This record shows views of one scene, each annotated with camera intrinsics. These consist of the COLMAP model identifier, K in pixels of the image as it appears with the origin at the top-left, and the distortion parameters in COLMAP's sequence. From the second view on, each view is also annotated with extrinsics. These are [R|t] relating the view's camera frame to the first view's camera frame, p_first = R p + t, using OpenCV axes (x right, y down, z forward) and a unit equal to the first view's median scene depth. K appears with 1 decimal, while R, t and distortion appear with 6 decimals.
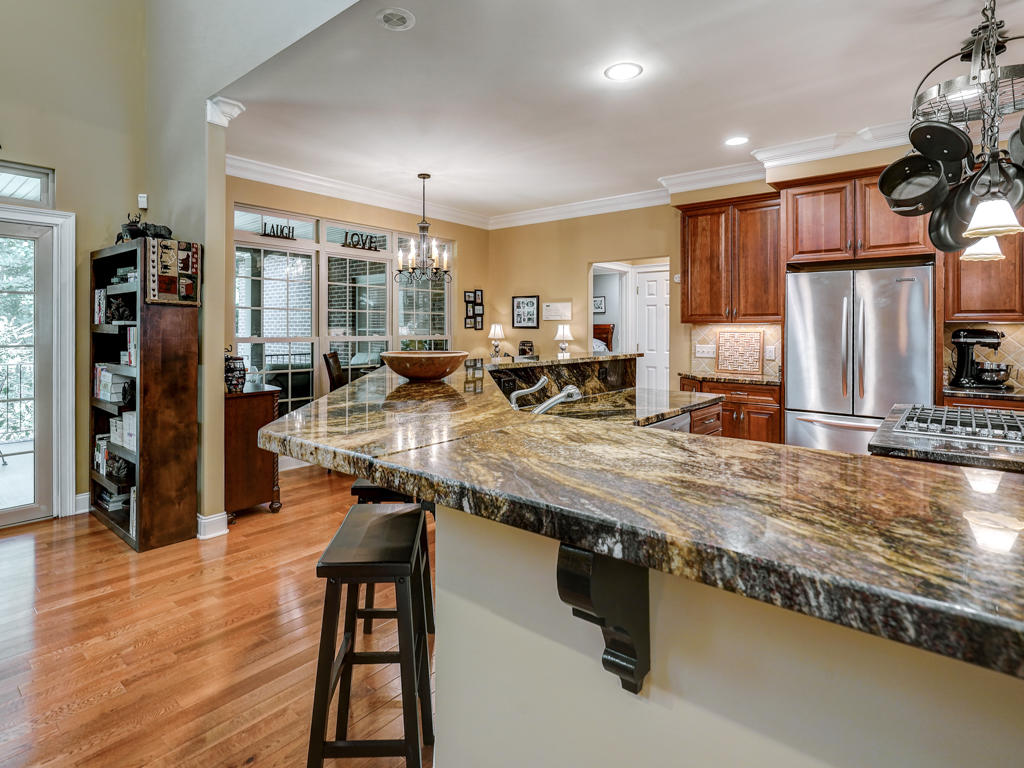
lens RADIAL K [[535.9, 0, 512.0], [0, 535.9, 384.0], [0, 0, 1]] dist [-0.005954, 0.000543]
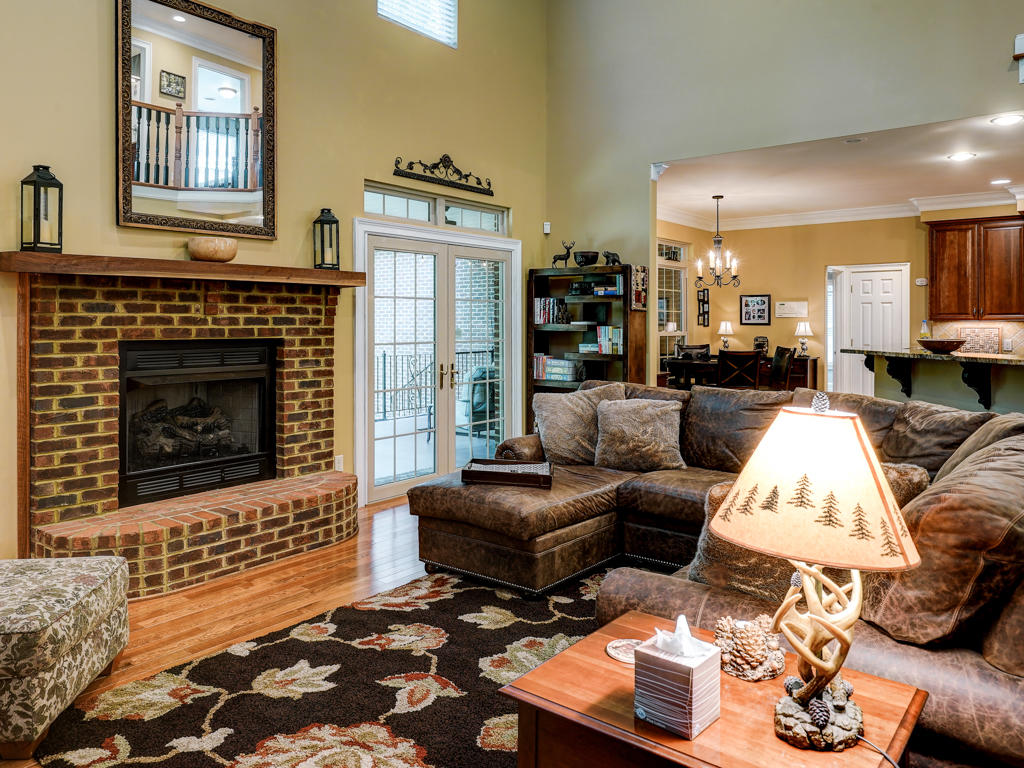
lens RADIAL K [[743.8, 0, 512.0], [0, 743.8, 384.0], [0, 0, 1]] dist [0.002633, -0.003081]
pose [[0.999703, -0.004909, 0.023874, -0.659693], [0.005410, 0.999765, -0.020969, 0.056586], [-0.023765, 0.021092, 0.999495, -0.627836]]
